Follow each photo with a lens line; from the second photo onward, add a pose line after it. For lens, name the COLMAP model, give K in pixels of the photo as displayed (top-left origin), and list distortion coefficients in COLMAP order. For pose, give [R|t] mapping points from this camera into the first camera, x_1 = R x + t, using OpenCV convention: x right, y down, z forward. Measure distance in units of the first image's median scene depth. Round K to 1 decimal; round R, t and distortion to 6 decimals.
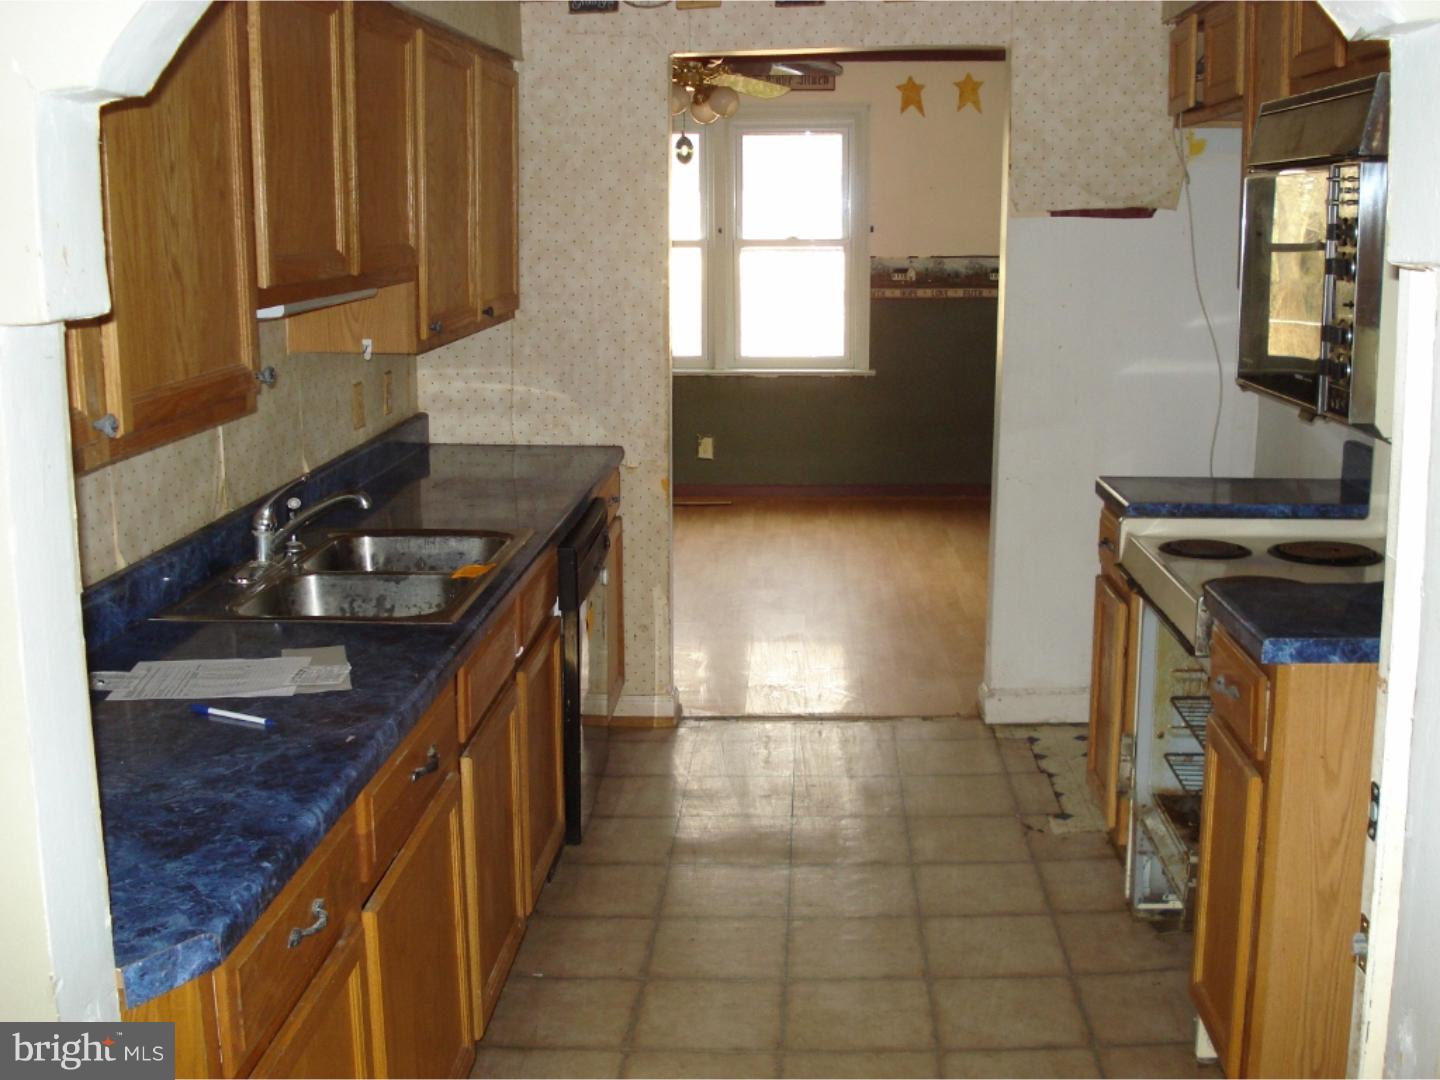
lens RADIAL K [[1719.9, 0, 725.6], [0, 1719.9, 541.5], [0, 0, 1]] dist [-0.019712, -0.173292]
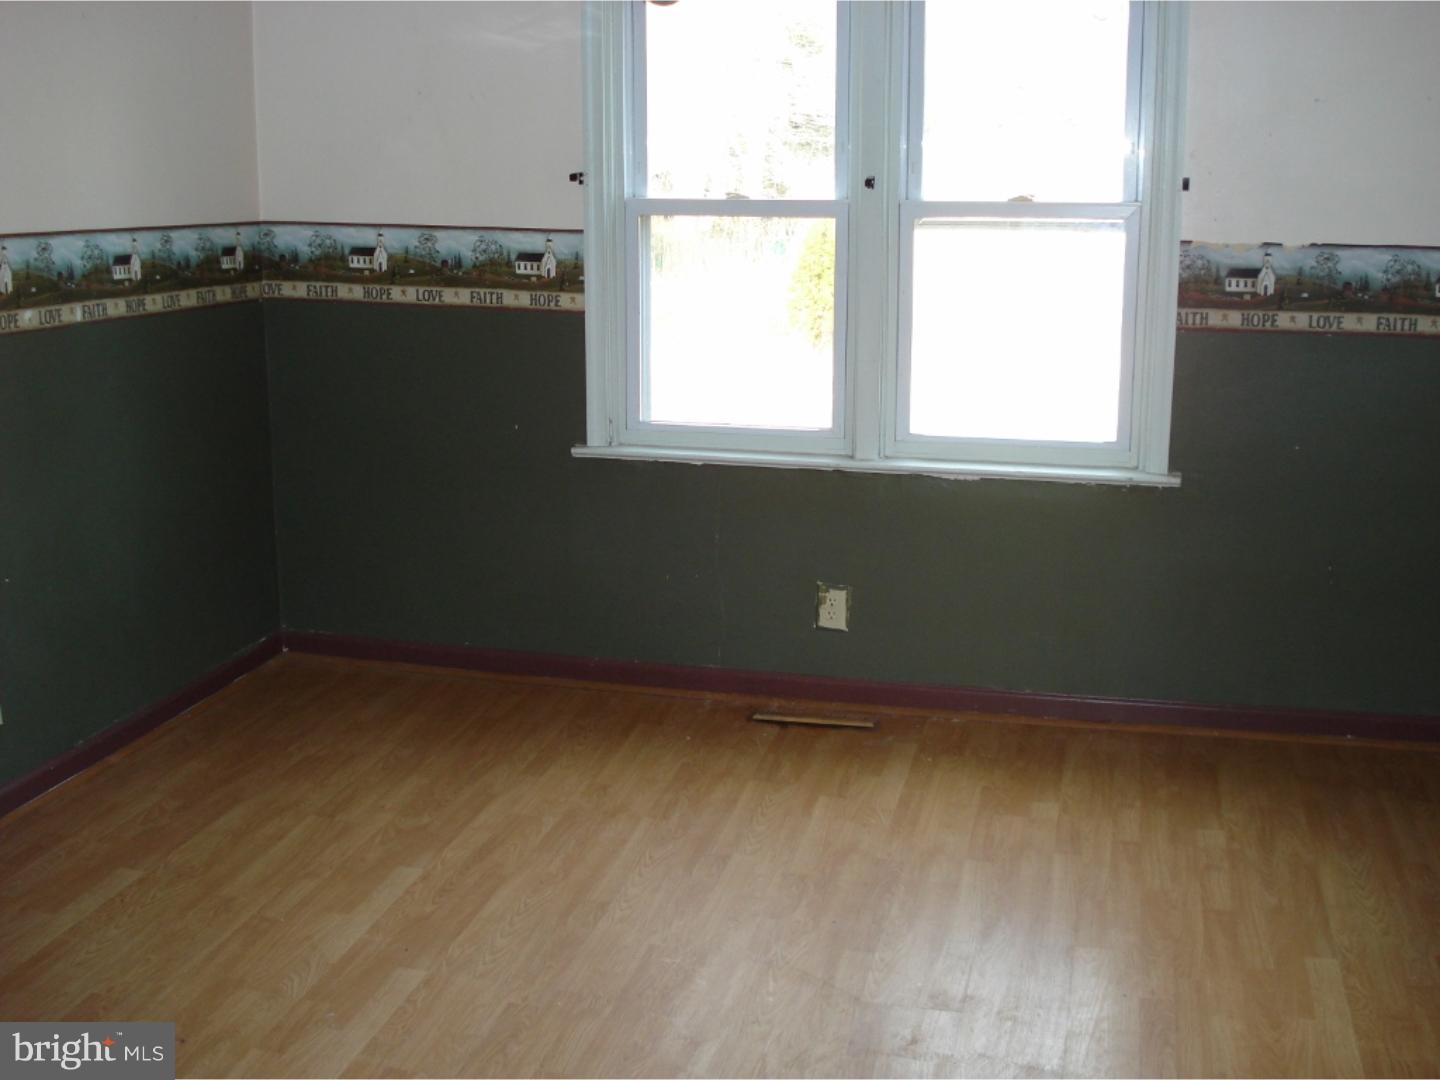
lens RADIAL K [[1719.9, 0, 725.6], [0, 1719.9, 541.5], [0, 0, 1]] dist [-0.019712, -0.173292]
pose [[0.982962, 0.048673, -0.177246, 0.047944], [-0.045079, 0.998689, 0.024251, -0.087612], [0.178194, -0.015848, 0.983868, 0.502186]]
